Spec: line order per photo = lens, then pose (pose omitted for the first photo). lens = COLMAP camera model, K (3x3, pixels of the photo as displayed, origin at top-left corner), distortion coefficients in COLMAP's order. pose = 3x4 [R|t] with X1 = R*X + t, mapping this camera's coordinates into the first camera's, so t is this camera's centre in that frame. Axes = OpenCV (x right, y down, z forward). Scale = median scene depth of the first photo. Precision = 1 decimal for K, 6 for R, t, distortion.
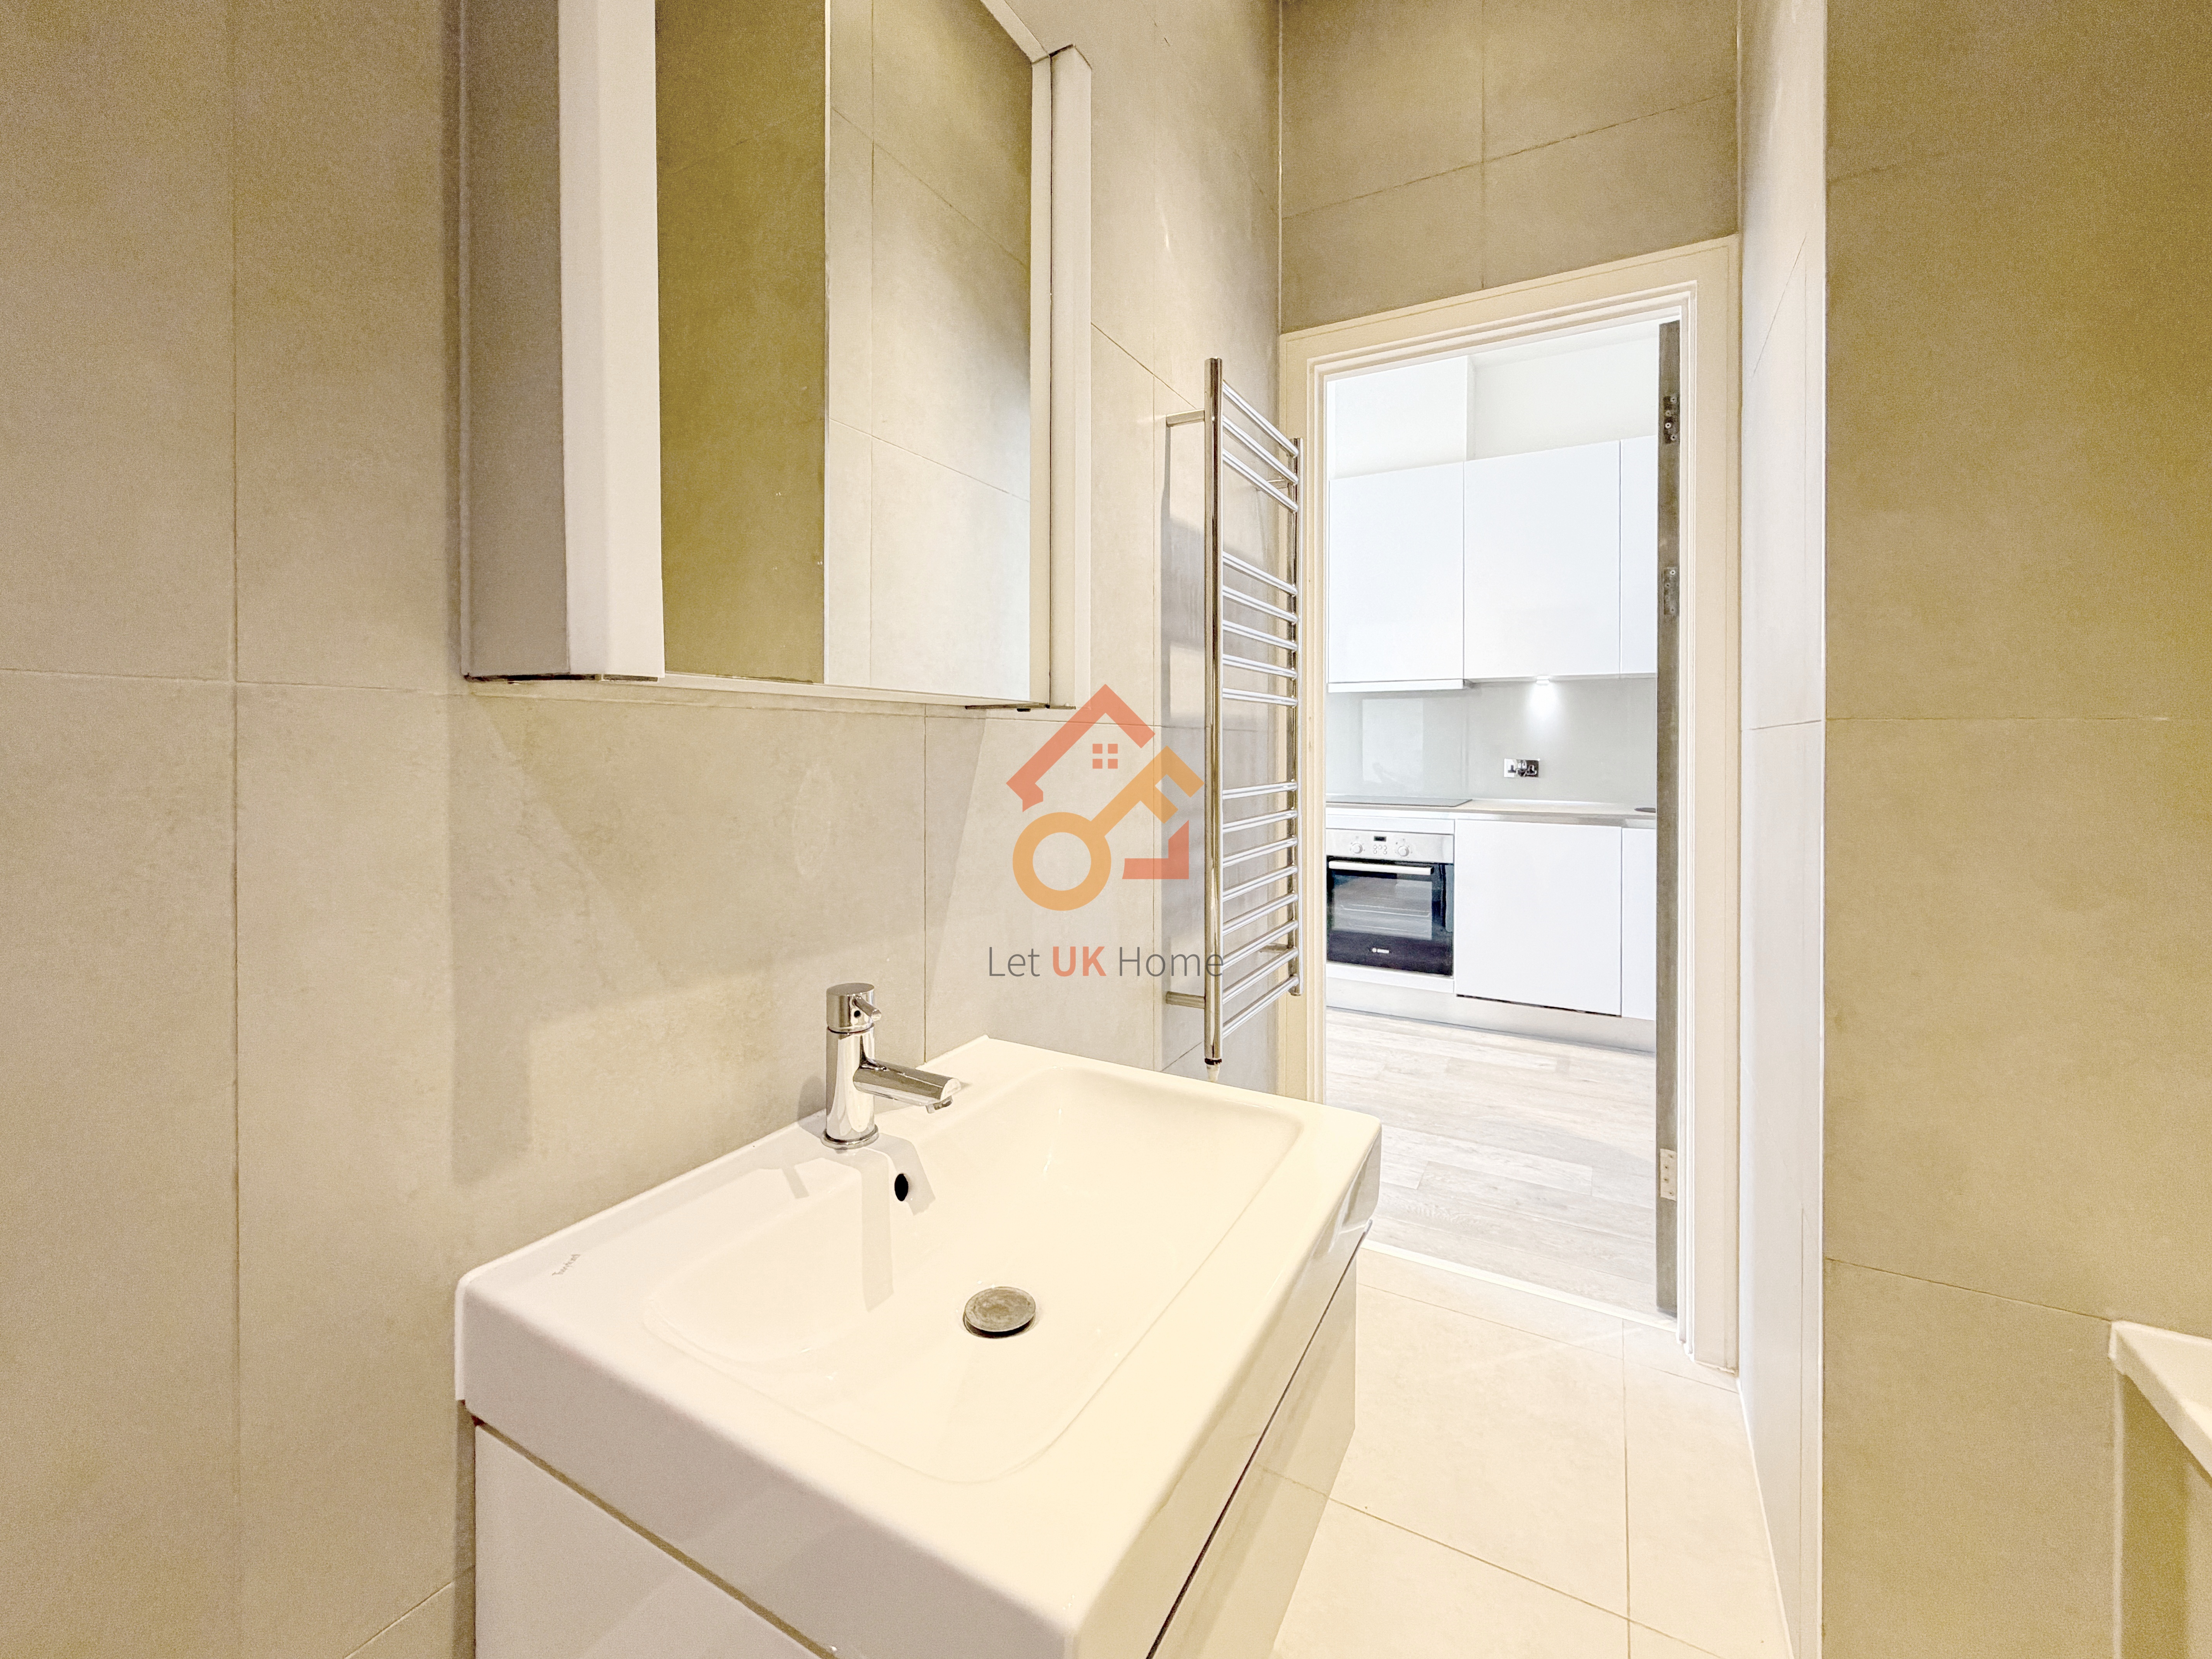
lens RADIAL K [[915.3, 0, 1103.1], [0, 915.3, 750.5], [0, 0, 1]] dist [-0.000056, -0.000032]
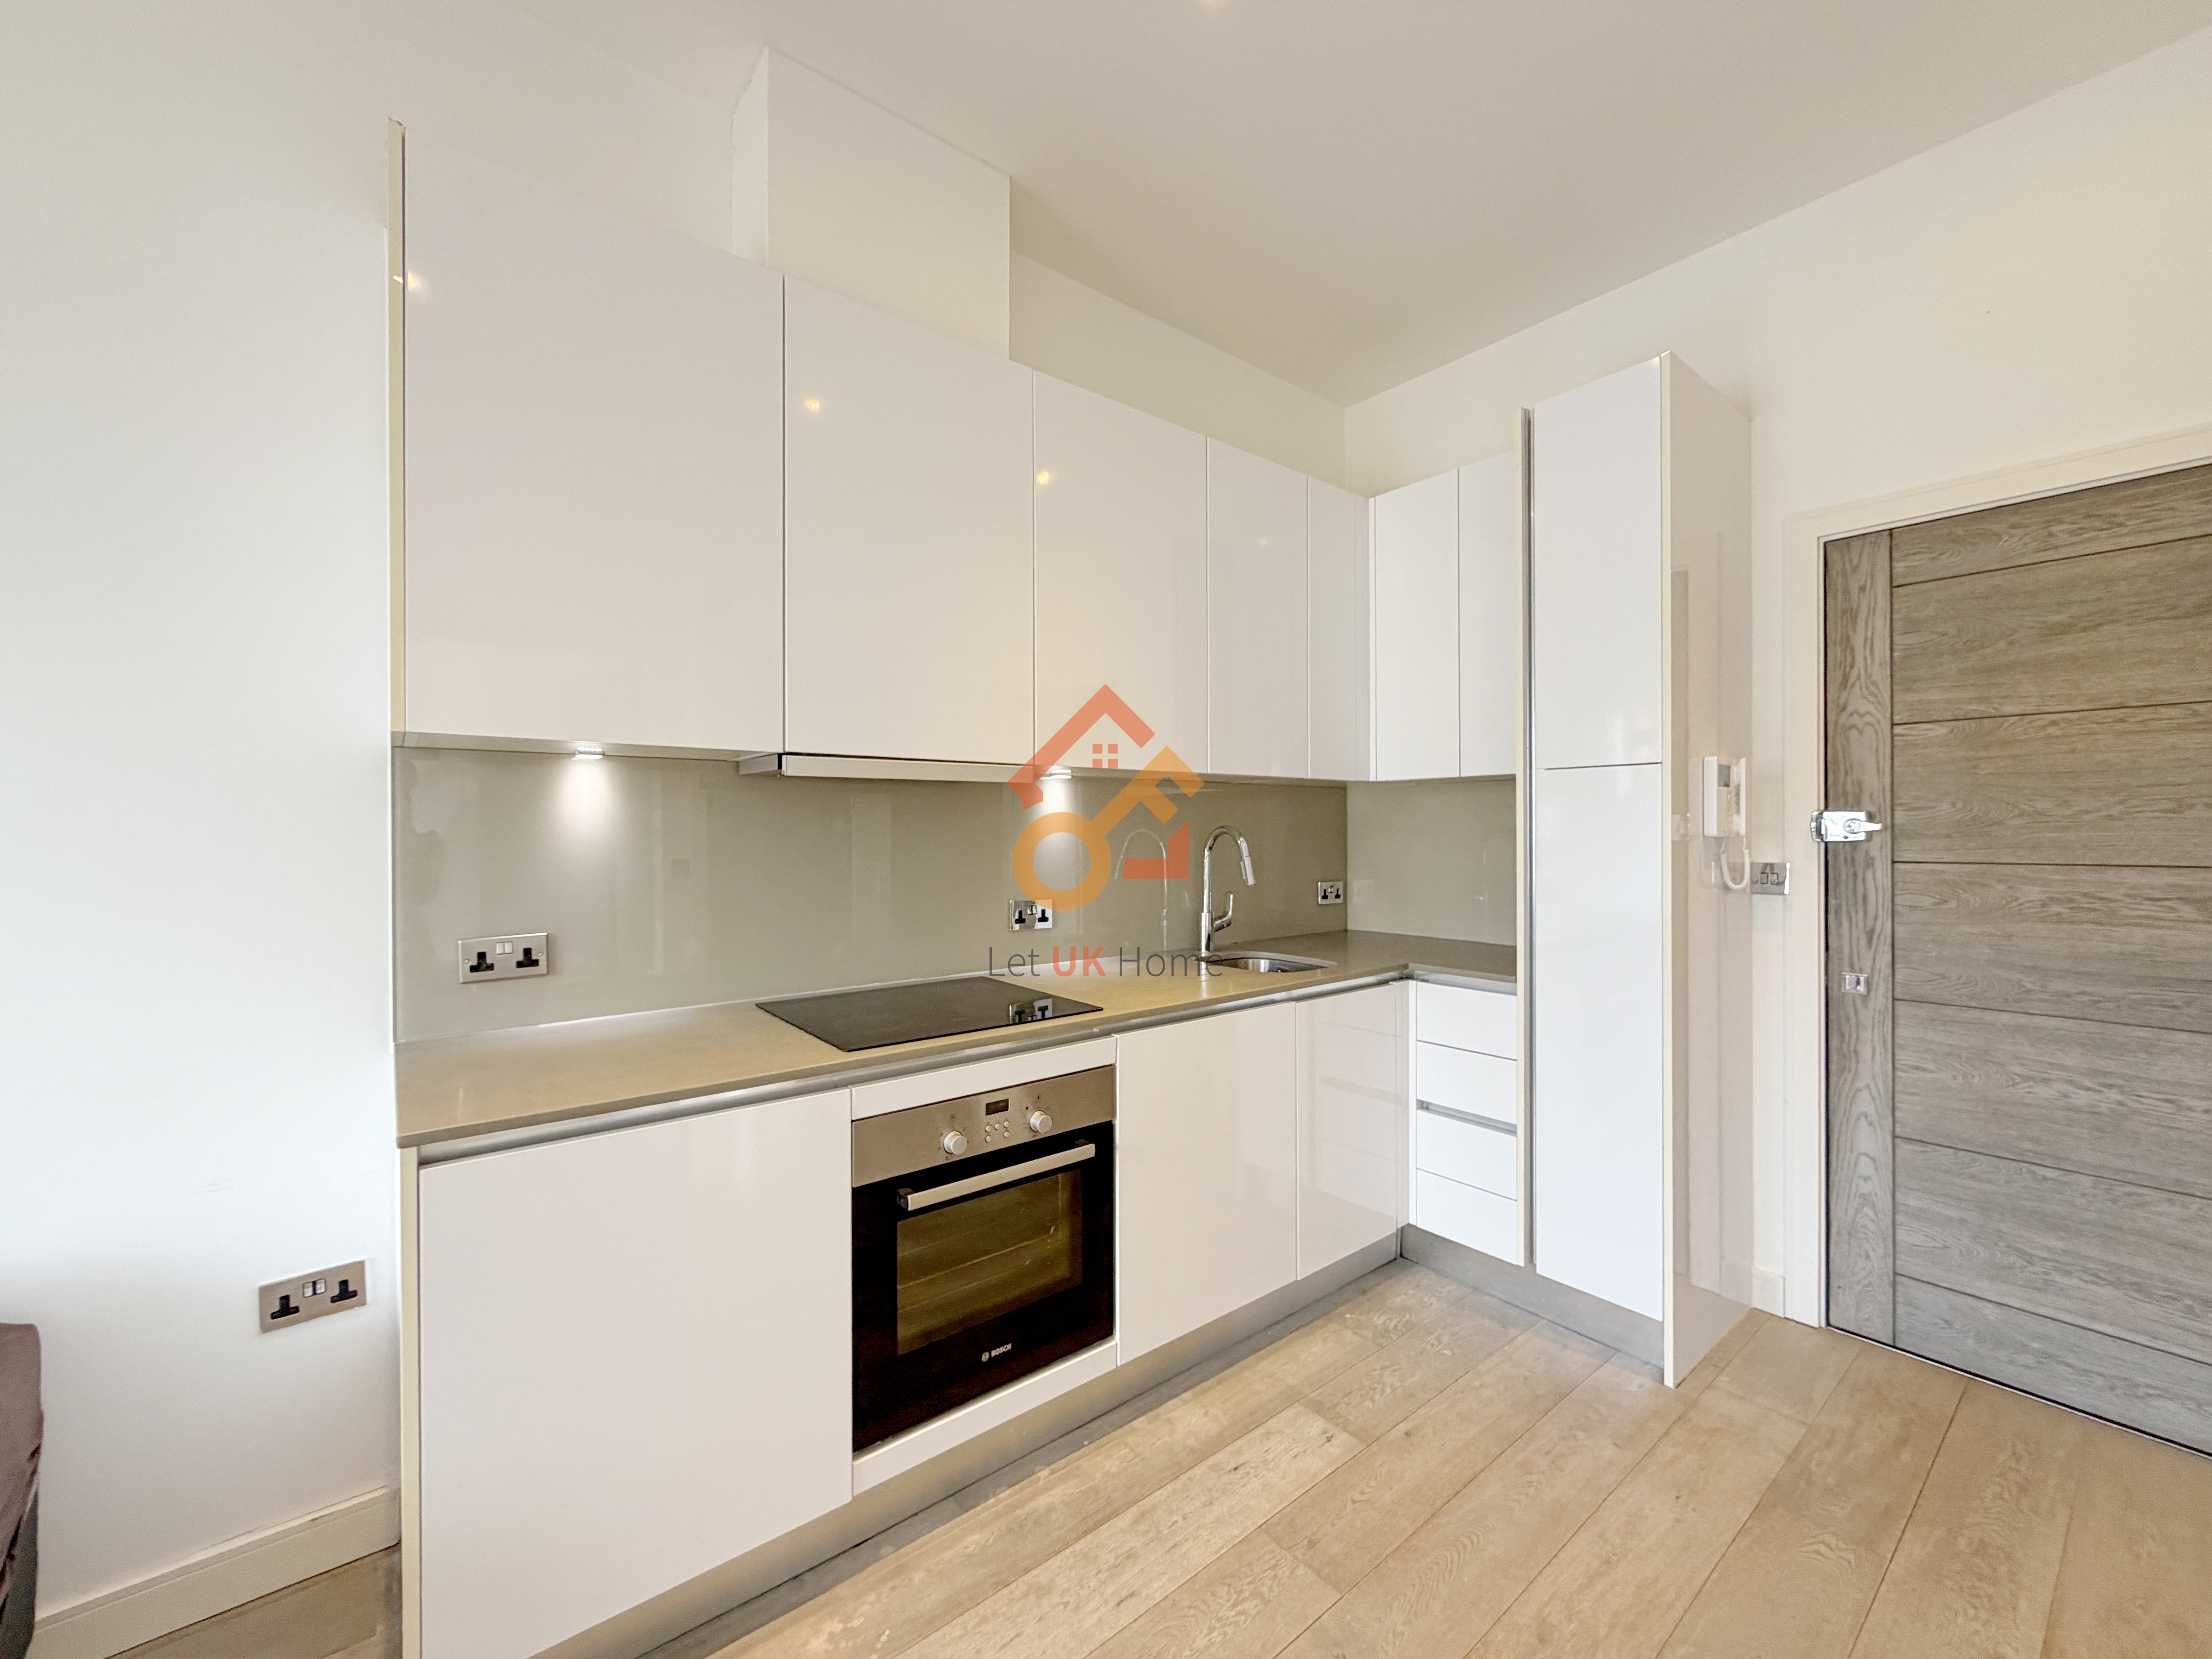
lens RADIAL K [[891.1, 0, 1098.7], [0, 891.1, 833.2], [0, 0, 1]] dist [0.000703, 0.000132]
pose [[0.377507, -0.006770, 0.925982, -0.088708], [0.008013, 0.999960, 0.004044, -0.041684], [-0.925972, 0.005893, 0.377546, 0.802355]]
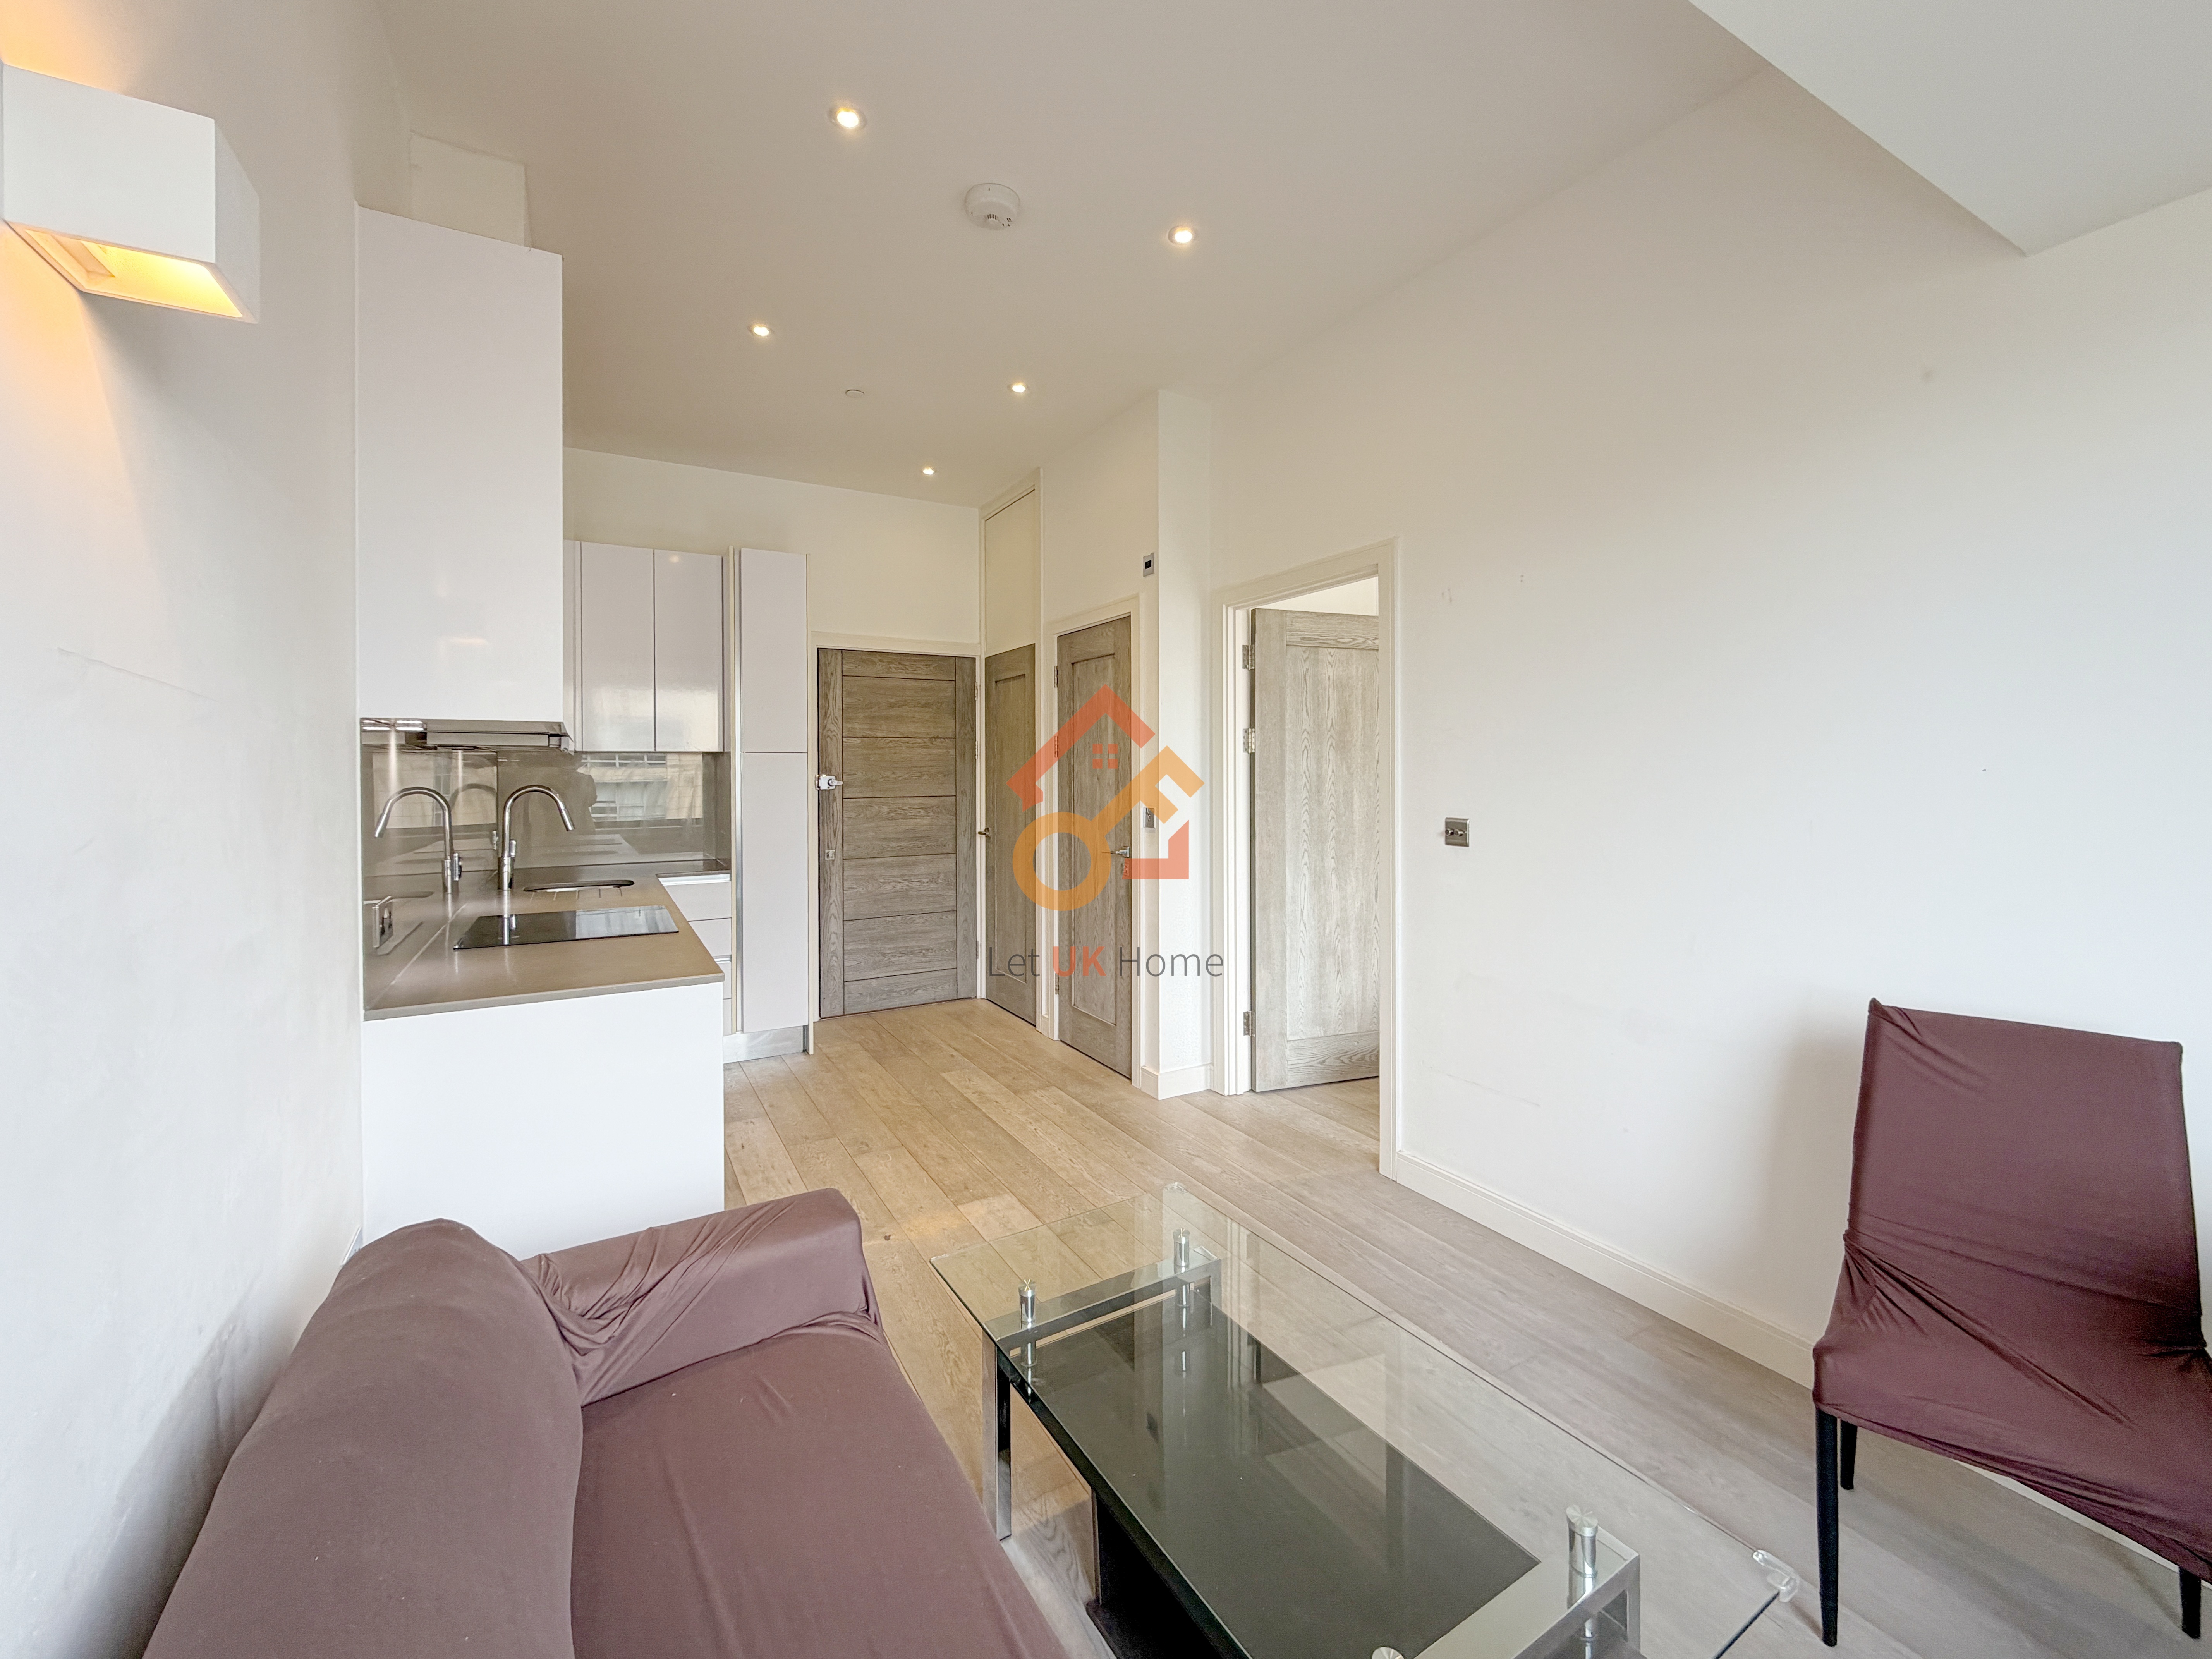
lens RADIAL K [[890.6, 0, 1113.1], [0, 890.6, 780.5], [0, 0, 1]] dist [-0.000011, -0.000111]
pose [[-0.862259, -0.001352, 0.506465, -0.352316], [0.005594, 0.999910, 0.012193, -0.055805], [-0.506436, 0.013347, -0.862174, 1.459920]]
